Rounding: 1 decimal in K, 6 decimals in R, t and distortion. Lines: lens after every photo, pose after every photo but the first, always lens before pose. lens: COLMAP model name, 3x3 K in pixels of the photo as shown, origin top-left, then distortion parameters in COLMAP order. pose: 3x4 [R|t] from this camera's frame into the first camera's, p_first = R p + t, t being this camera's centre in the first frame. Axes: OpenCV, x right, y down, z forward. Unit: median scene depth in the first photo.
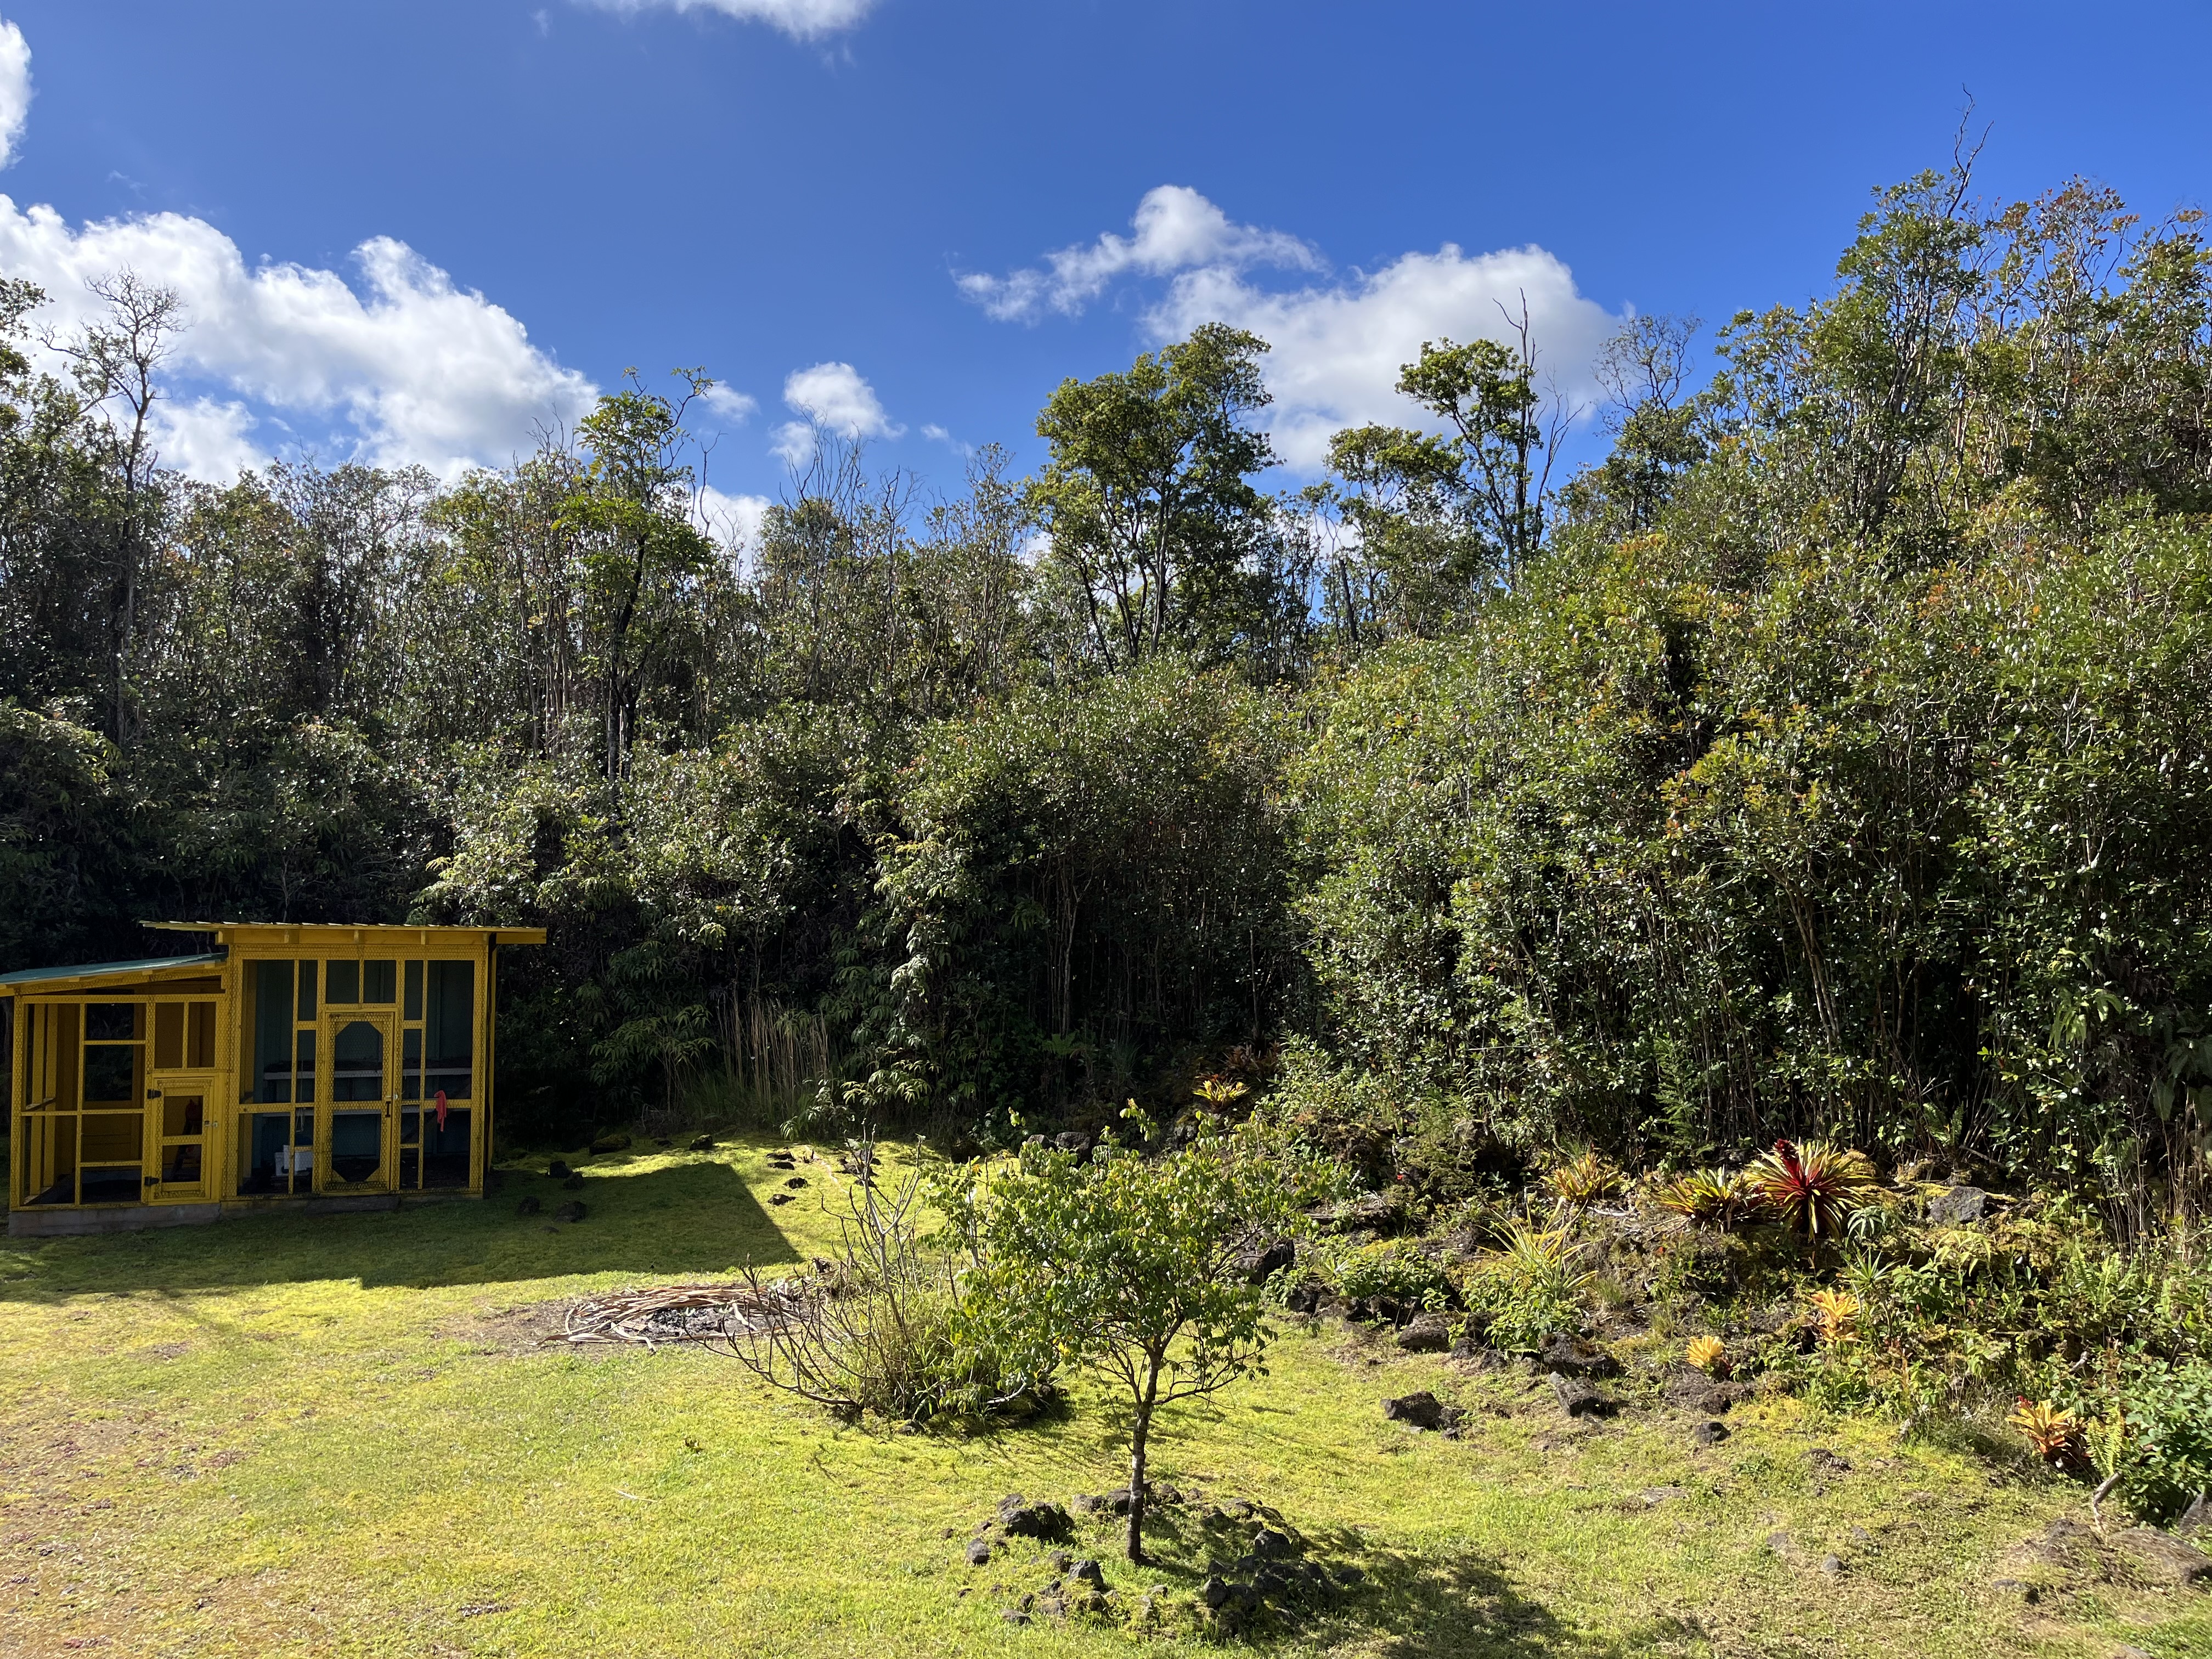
lens RADIAL K [[1674.2, 0, 1100.9], [0, 1674.2, 829.6], [0, 0, 1]] dist [0.048396, -0.062278]
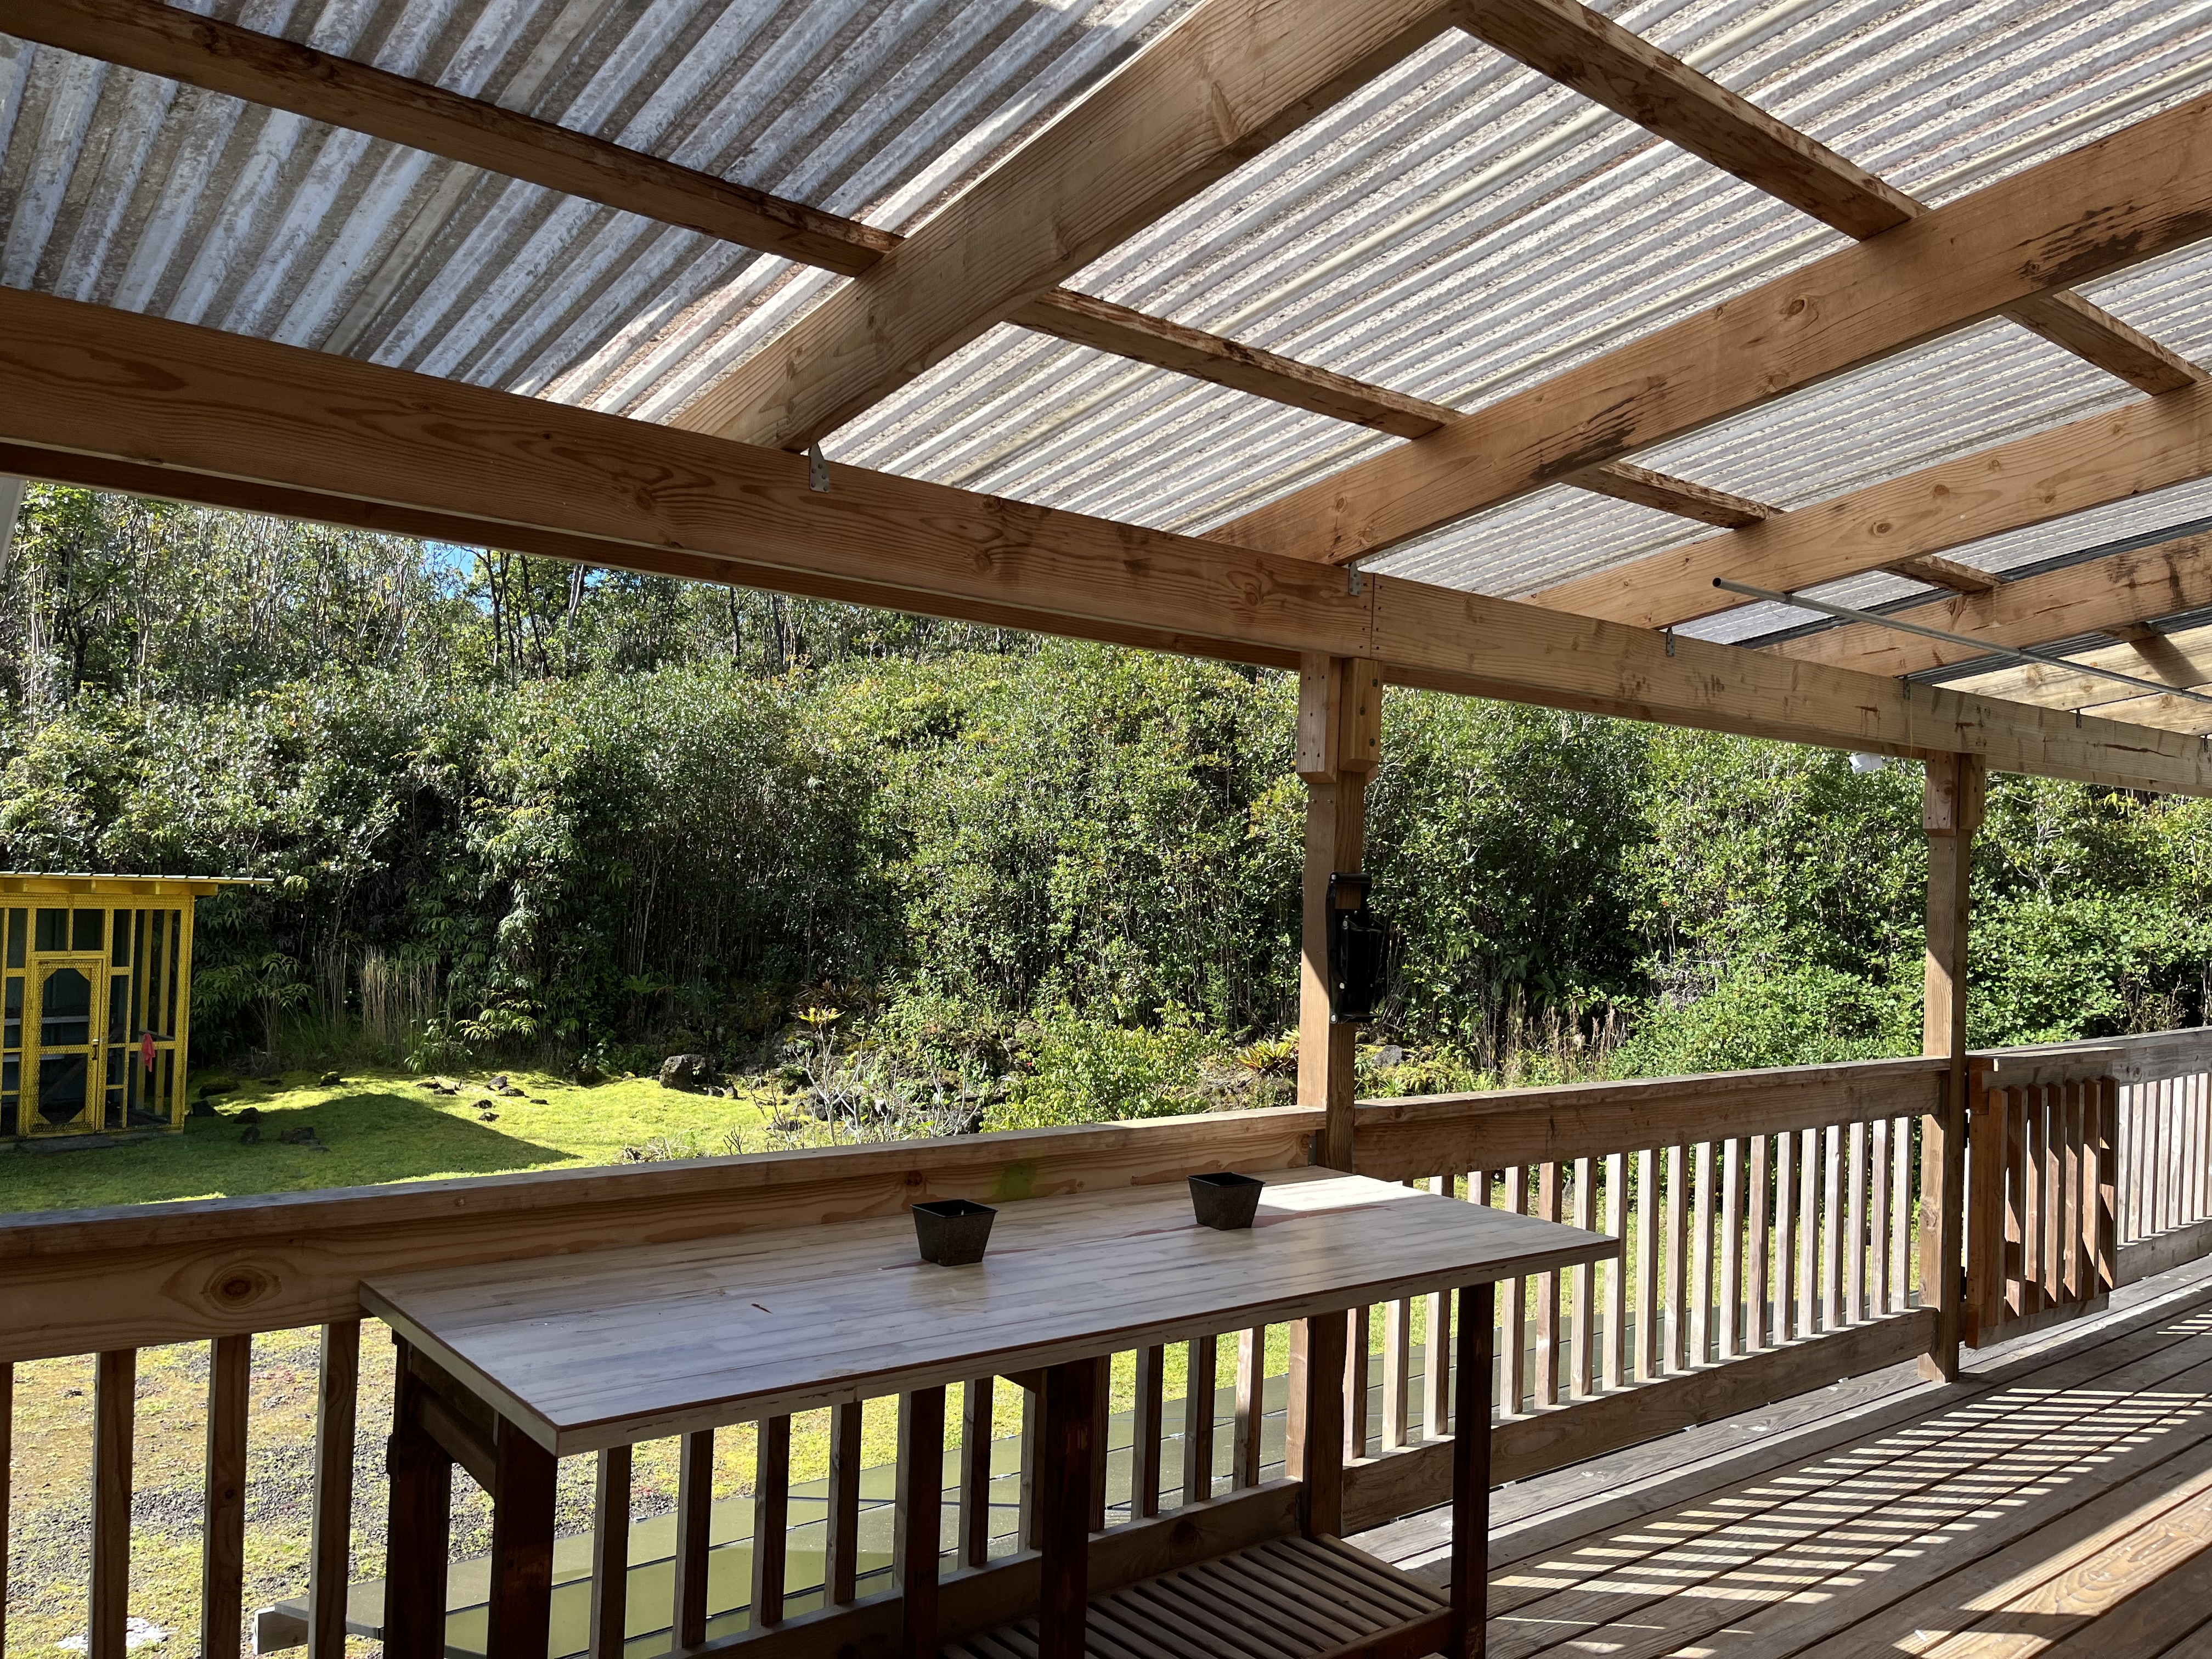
lens RADIAL K [[1674.2, 0, 1100.7], [0, 1674.2, 829.1], [0, 0, 1]] dist [0.048396, -0.062278]
pose [[0.856224, 0.029657, 0.515752, -0.430049], [-0.043363, 0.998953, 0.014547, -0.013725], [-0.514781, -0.034820, 0.856614, -0.205873]]
